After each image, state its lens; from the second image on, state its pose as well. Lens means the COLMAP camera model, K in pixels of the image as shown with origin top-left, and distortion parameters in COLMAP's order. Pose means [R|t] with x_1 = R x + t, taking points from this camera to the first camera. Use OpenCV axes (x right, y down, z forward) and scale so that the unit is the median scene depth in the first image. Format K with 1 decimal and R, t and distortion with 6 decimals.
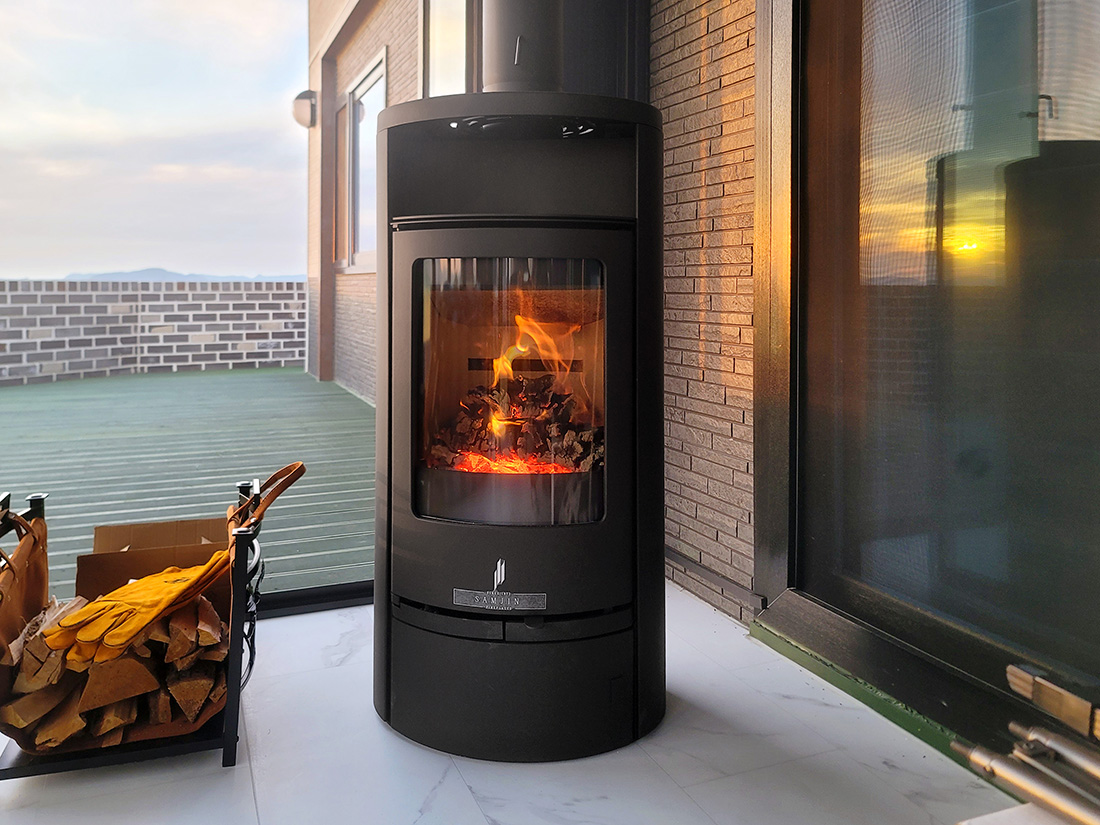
lens RADIAL K [[843.8, 0, 518.8], [0, 843.8, 299.4], [0, 0, 1]] dist [0.023966, -0.006526]
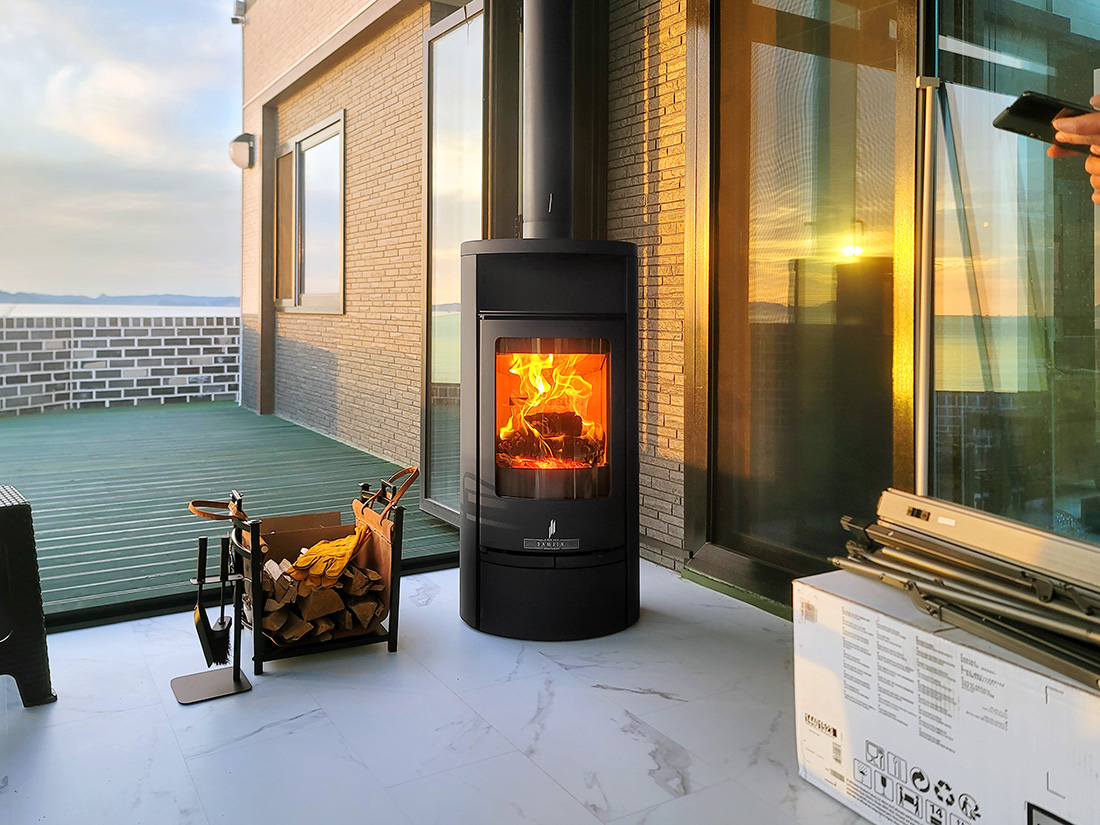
lens RADIAL K [[934.7, 0, 547.7], [0, 934.7, 293.0], [0, 0, 1]] dist [0.004184, 0.001970]
pose [[0.984627, 0.007622, 0.174502, -0.104395], [-0.002851, 0.999616, -0.027572, -0.026646], [-0.174645, 0.026650, 0.984271, -0.242735]]
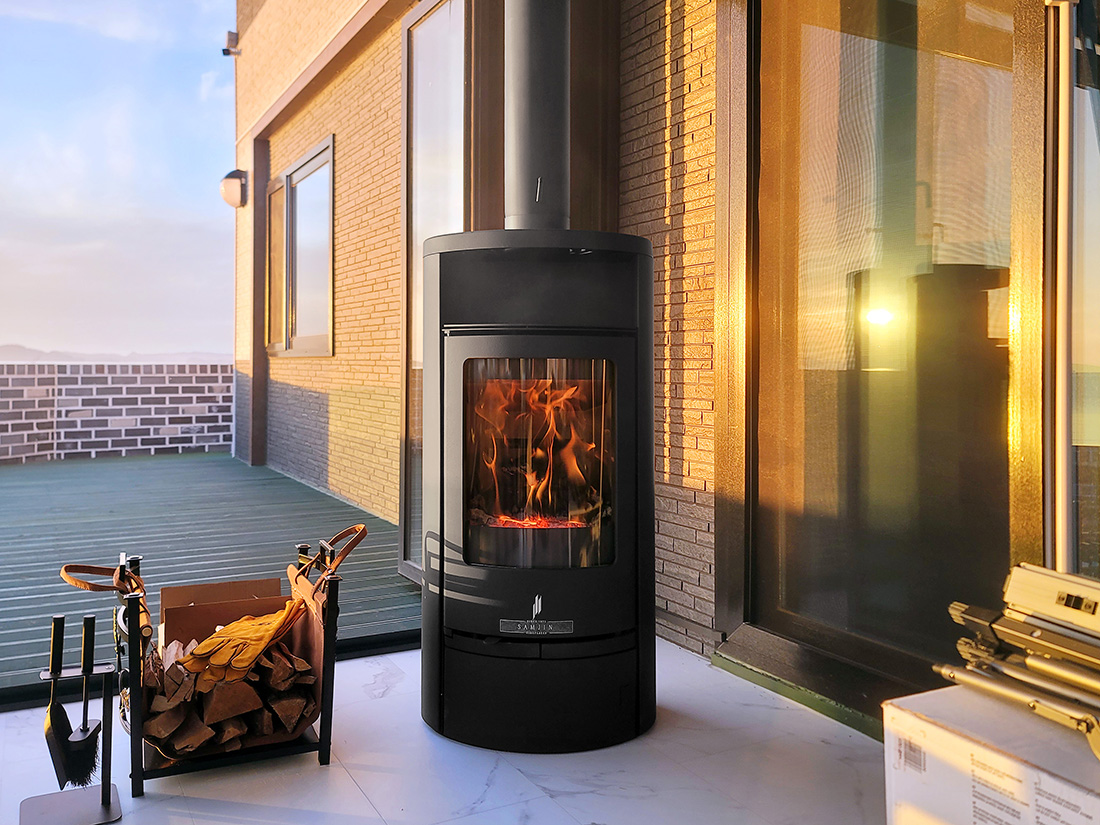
lens RADIAL K [[907.0, 0, 517.8], [0, 907.0, 371.5], [0, 0, 1]] dist [0.036327, -0.006038]
pose [[0.993089, 0.002300, 0.117337, -0.062541], [-0.001300, 0.999962, -0.008595, -0.005469], [-0.117353, 0.008383, 0.993055, -0.107281]]
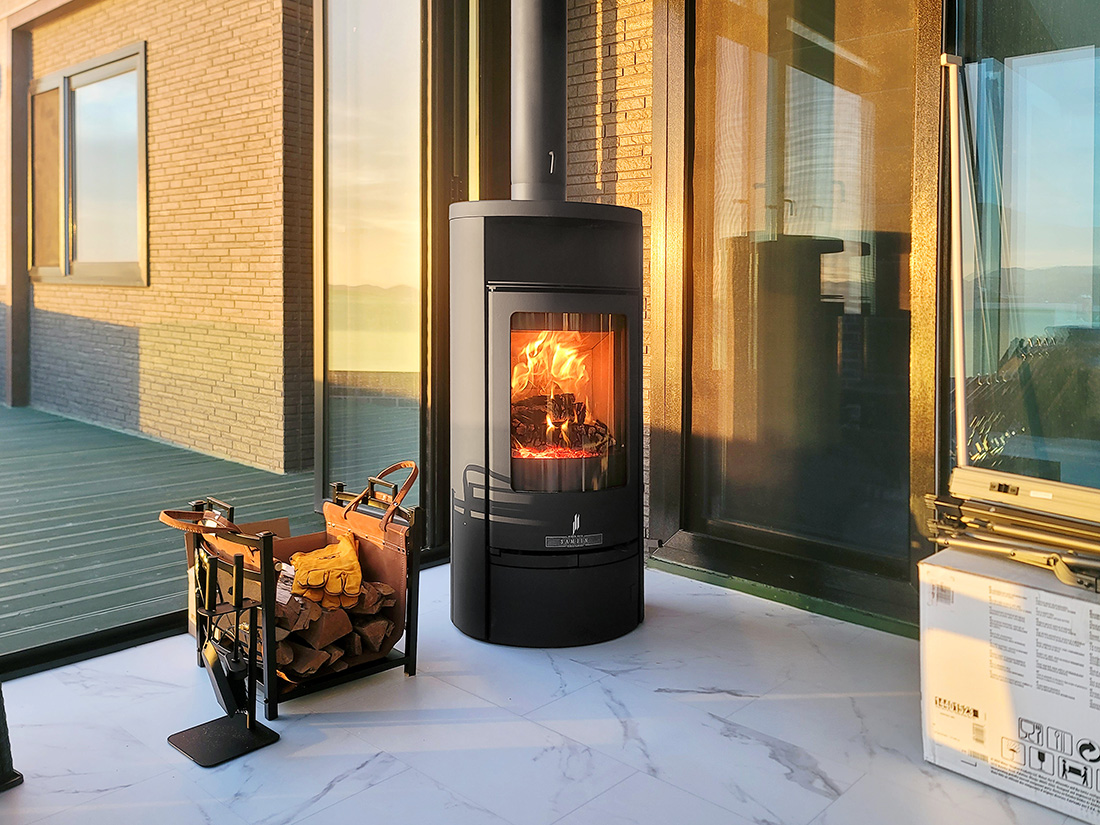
lens RADIAL K [[961.7, 0, 549.6], [0, 961.7, 317.7], [0, 0, 1]] dist [0.017118, 0.004174]
pose [[0.881633, 0.013136, 0.471754, -0.257775], [-0.020322, 0.999742, 0.010140, -0.017693], [-0.471499, -0.018526, 0.881672, -0.142271]]
